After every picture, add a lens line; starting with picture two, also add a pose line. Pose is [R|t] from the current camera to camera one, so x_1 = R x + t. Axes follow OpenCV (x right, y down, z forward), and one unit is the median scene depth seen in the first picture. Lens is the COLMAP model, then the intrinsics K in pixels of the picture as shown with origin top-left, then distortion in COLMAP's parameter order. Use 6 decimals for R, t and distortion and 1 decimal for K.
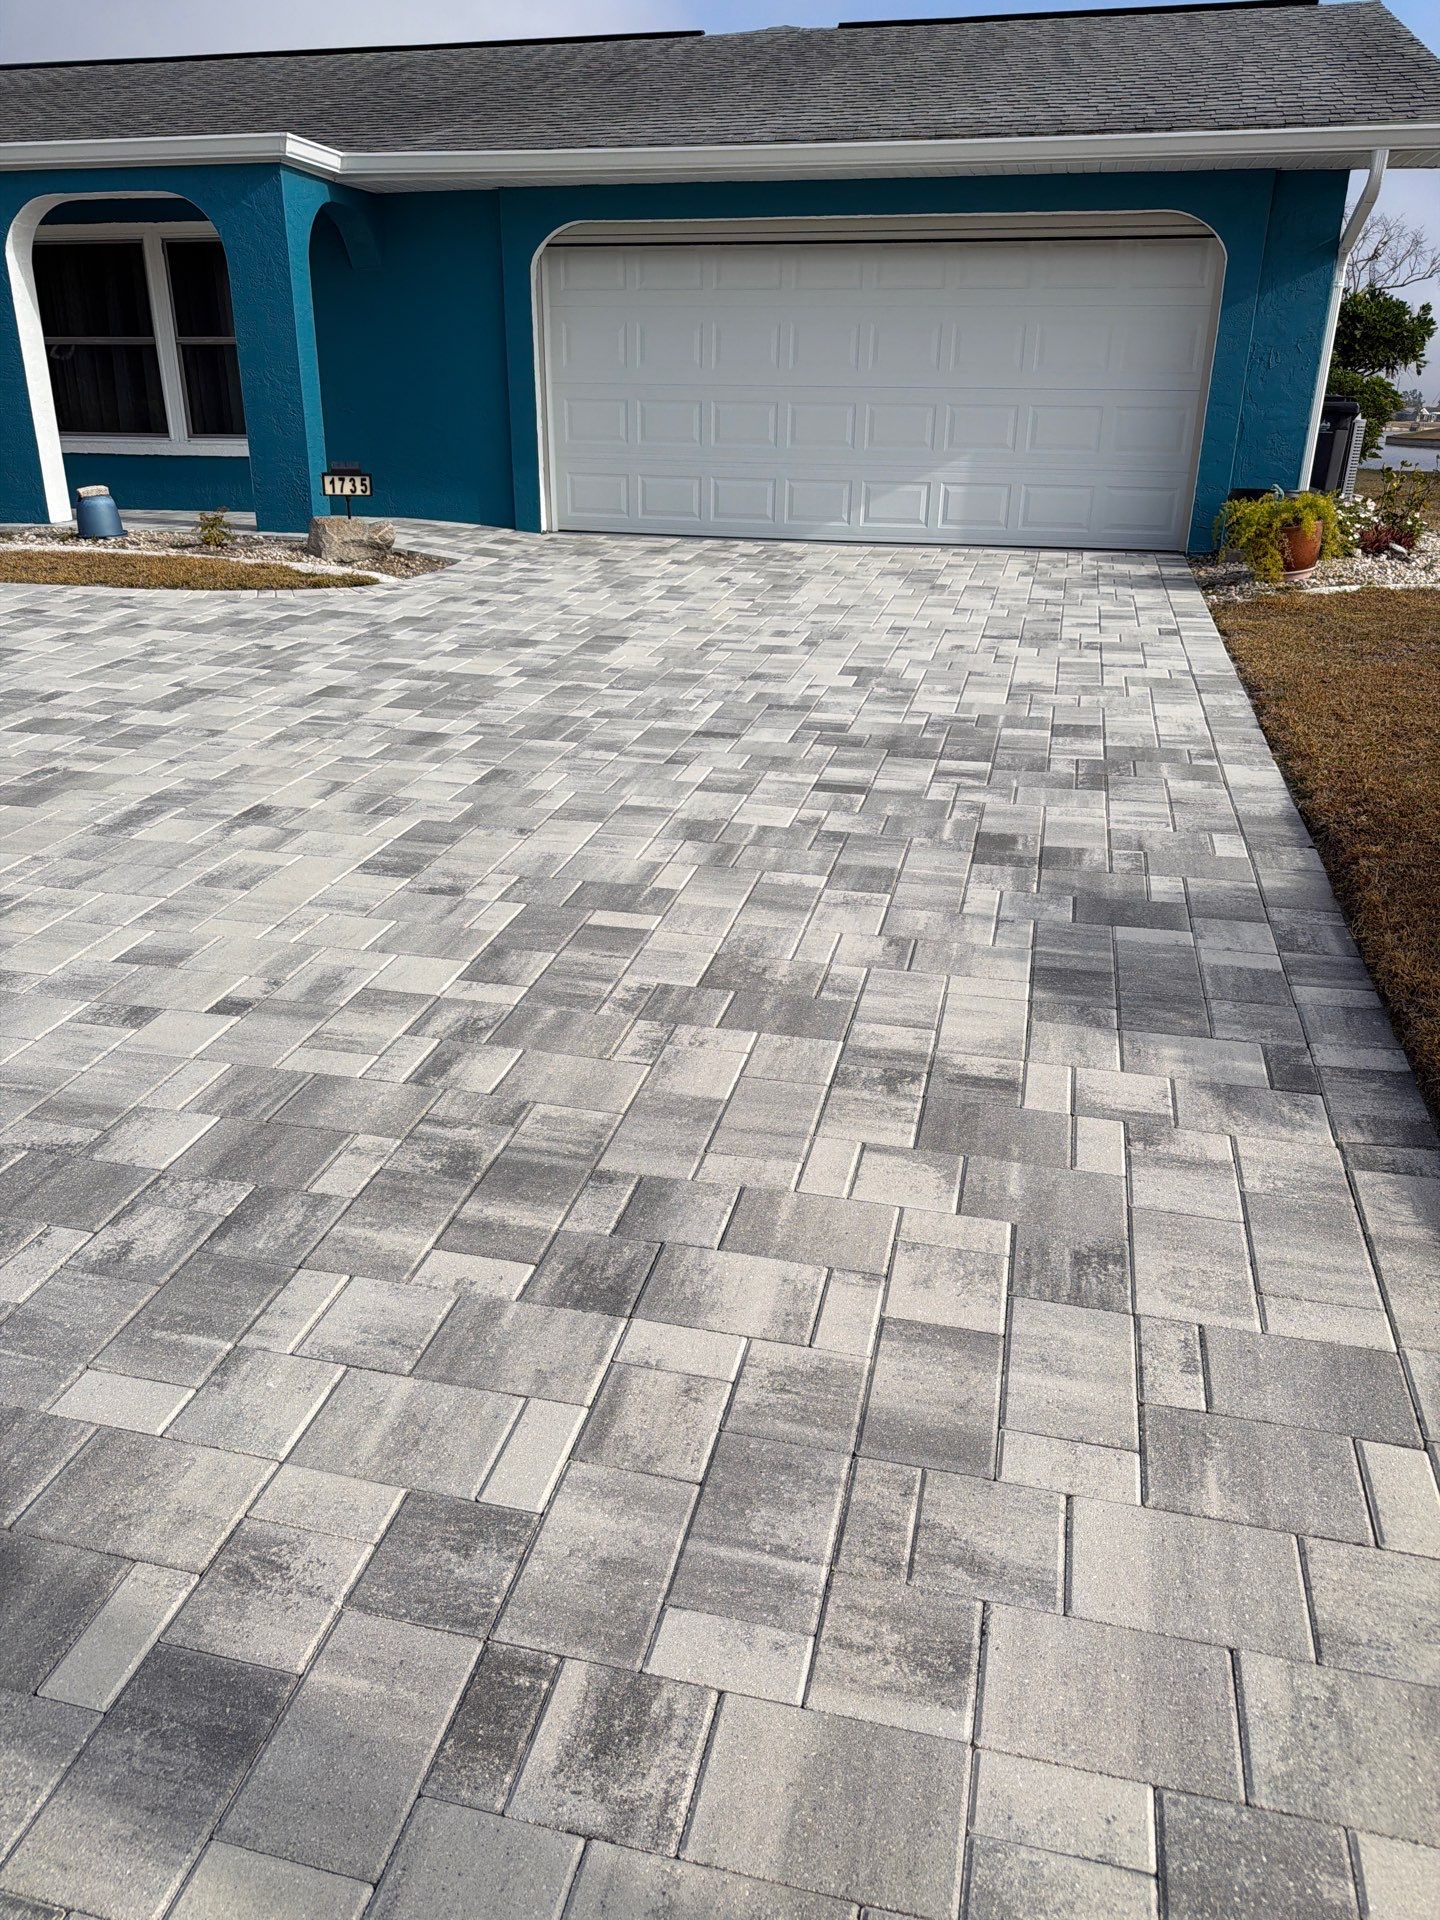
lens RADIAL K [[1328.0, 0, 716.0], [0, 1328.0, 976.7], [0, 0, 1]] dist [0.121790, -0.187923]
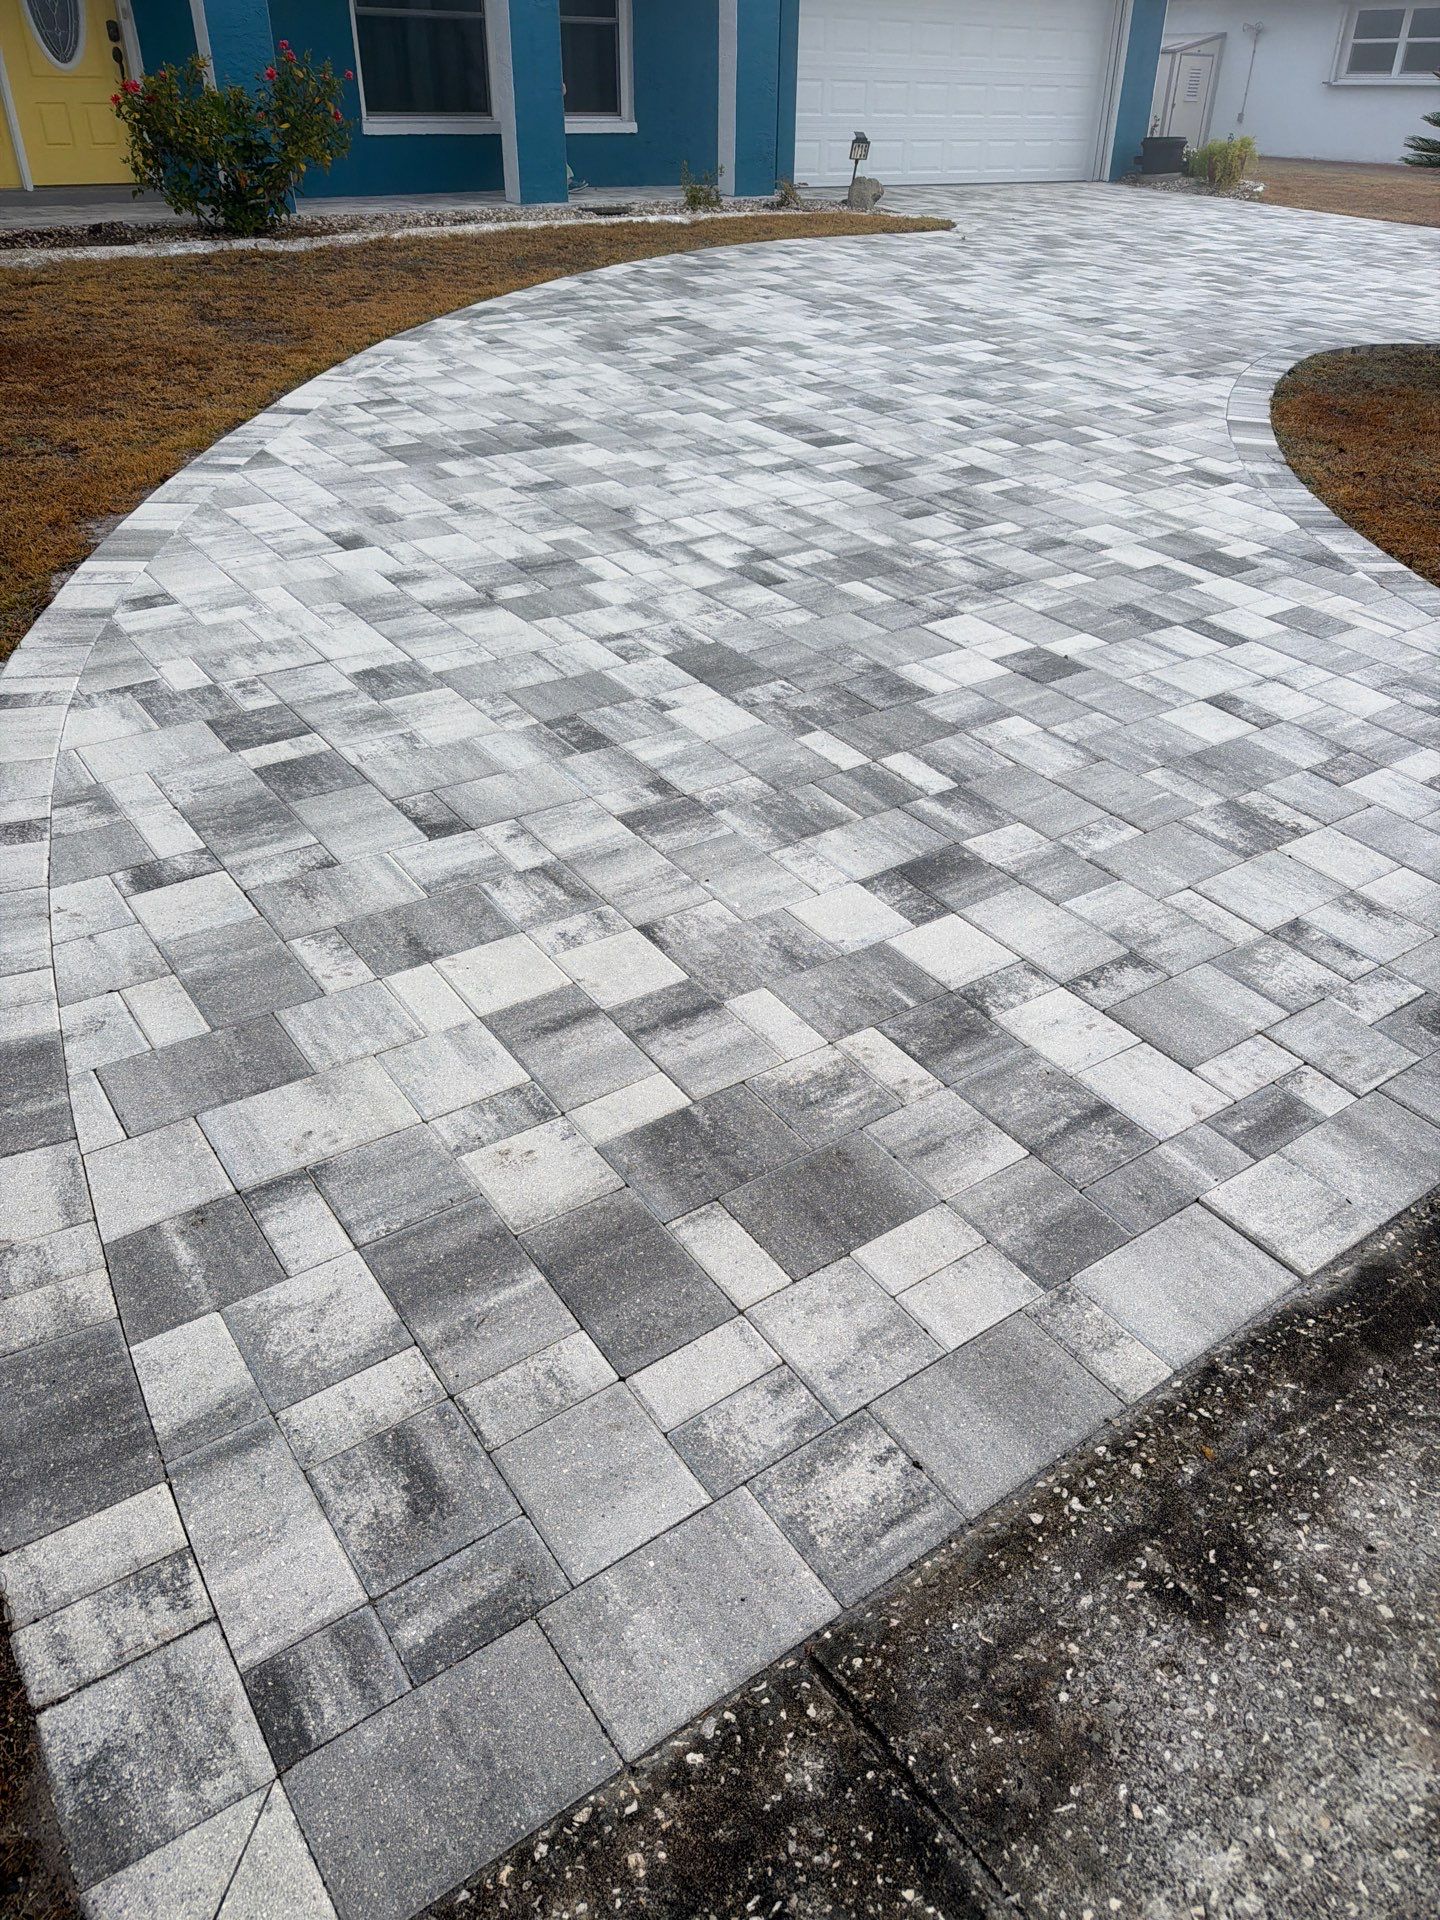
lens RADIAL K [[1338.9, 0, 726.2], [0, 1338.9, 965.9], [0, 0, 1]] dist [0.049653, -0.051017]
pose [[0.654609, -0.413080, 0.633128, -2.005803], [0.290349, 0.910654, 0.293950, -0.079377], [-0.697986, -0.008594, 0.716060, 0.171528]]
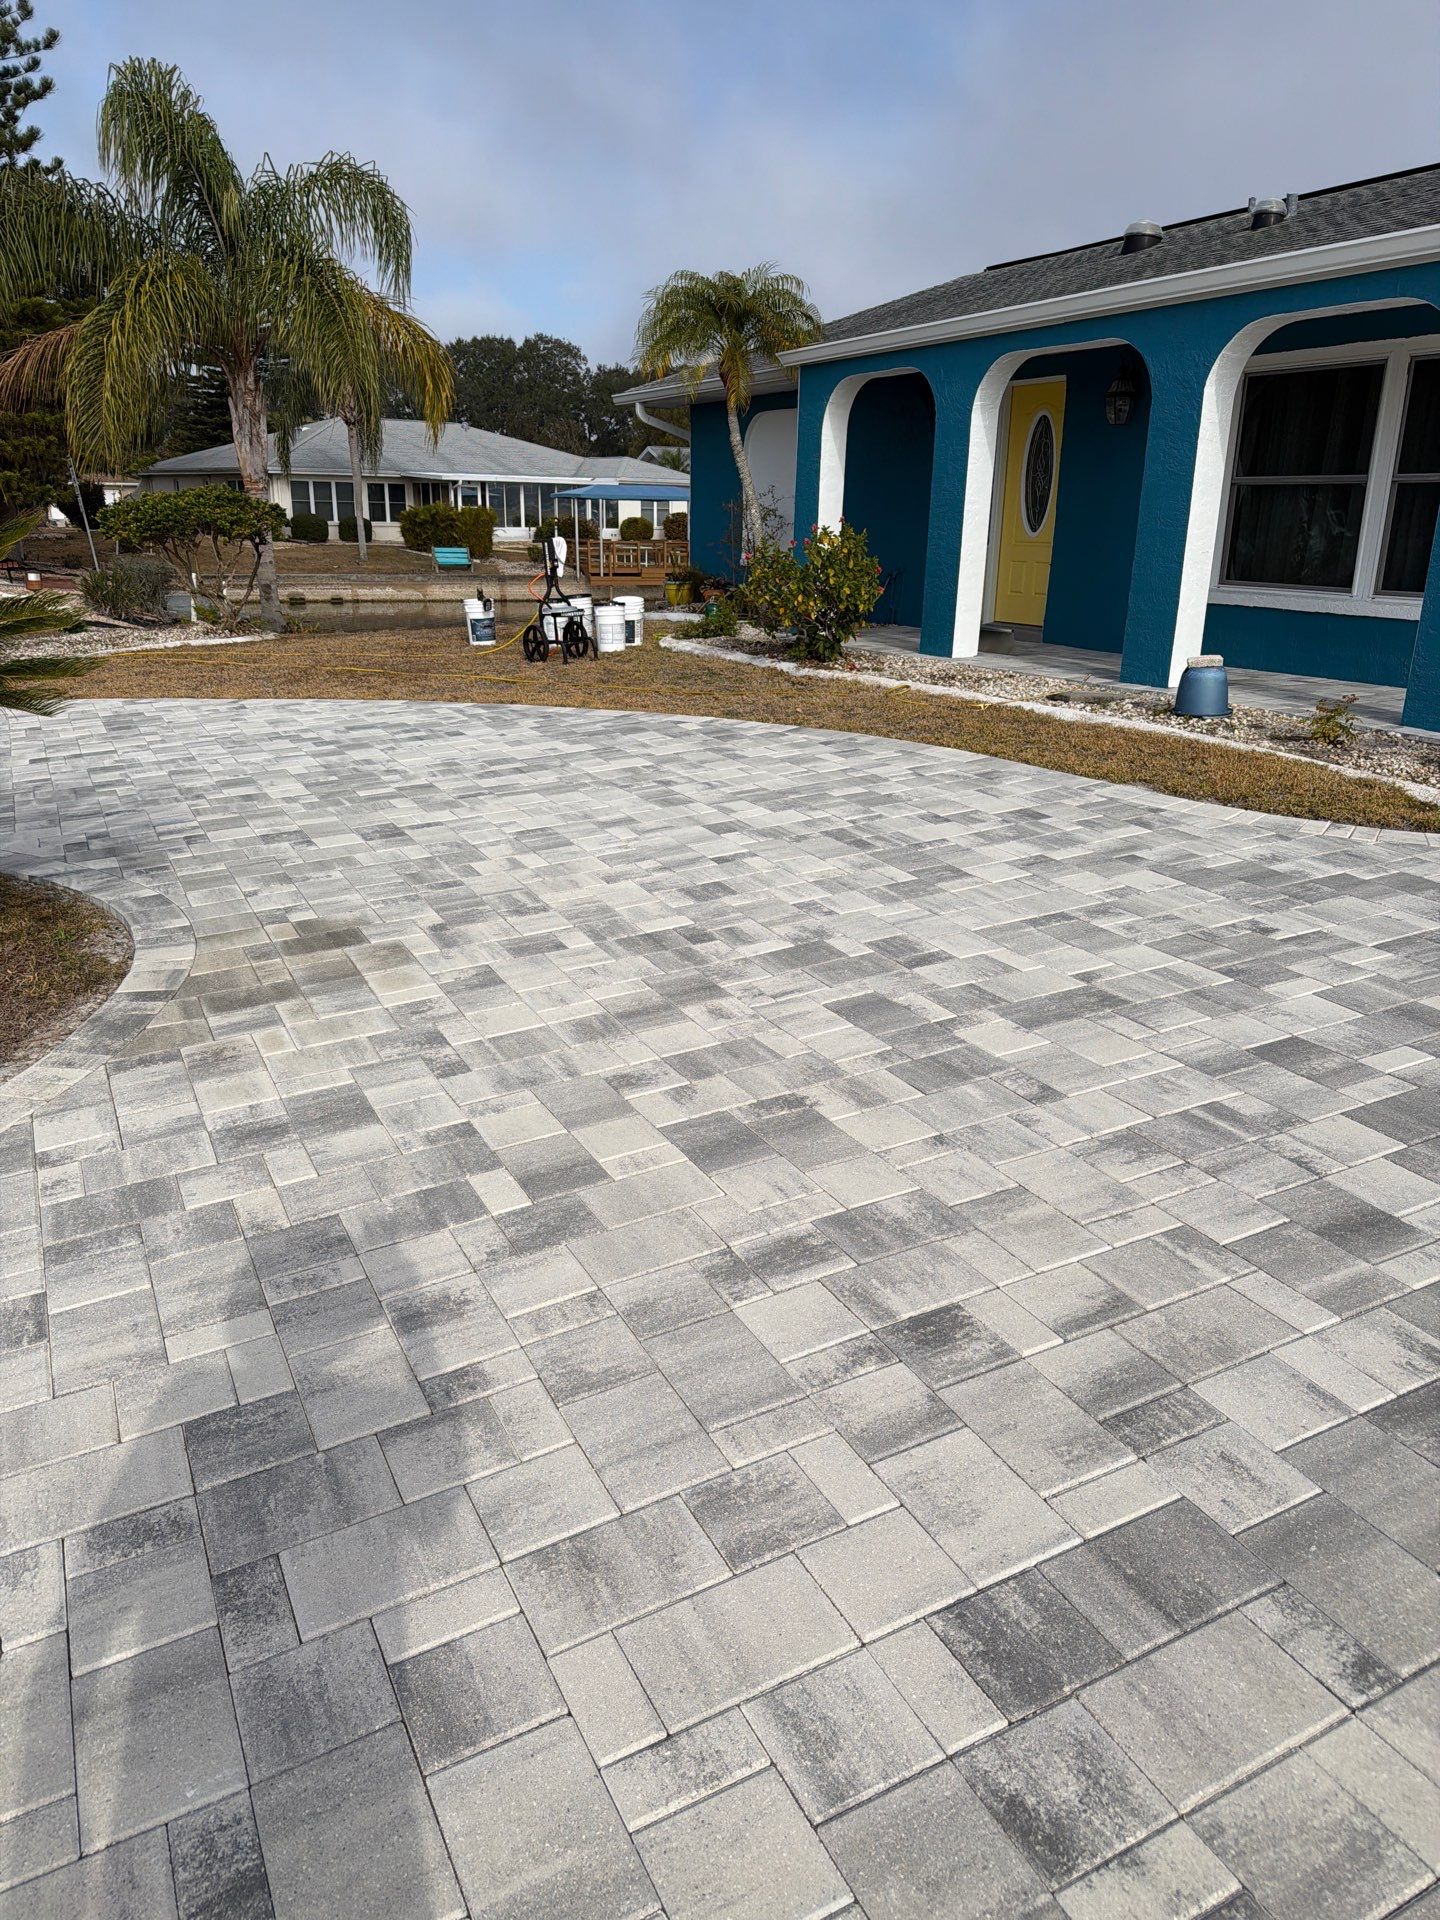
lens RADIAL K [[1328.0, 0, 716.0], [0, 1328.0, 976.7], [0, 0, 1]] dist [0.121790, -0.187923]
pose [[0.652667, 0.245123, -0.716897, -0.019107], [-0.298897, 0.952776, 0.053658, -0.174278], [0.696195, 0.179257, 0.695111, 0.333351]]
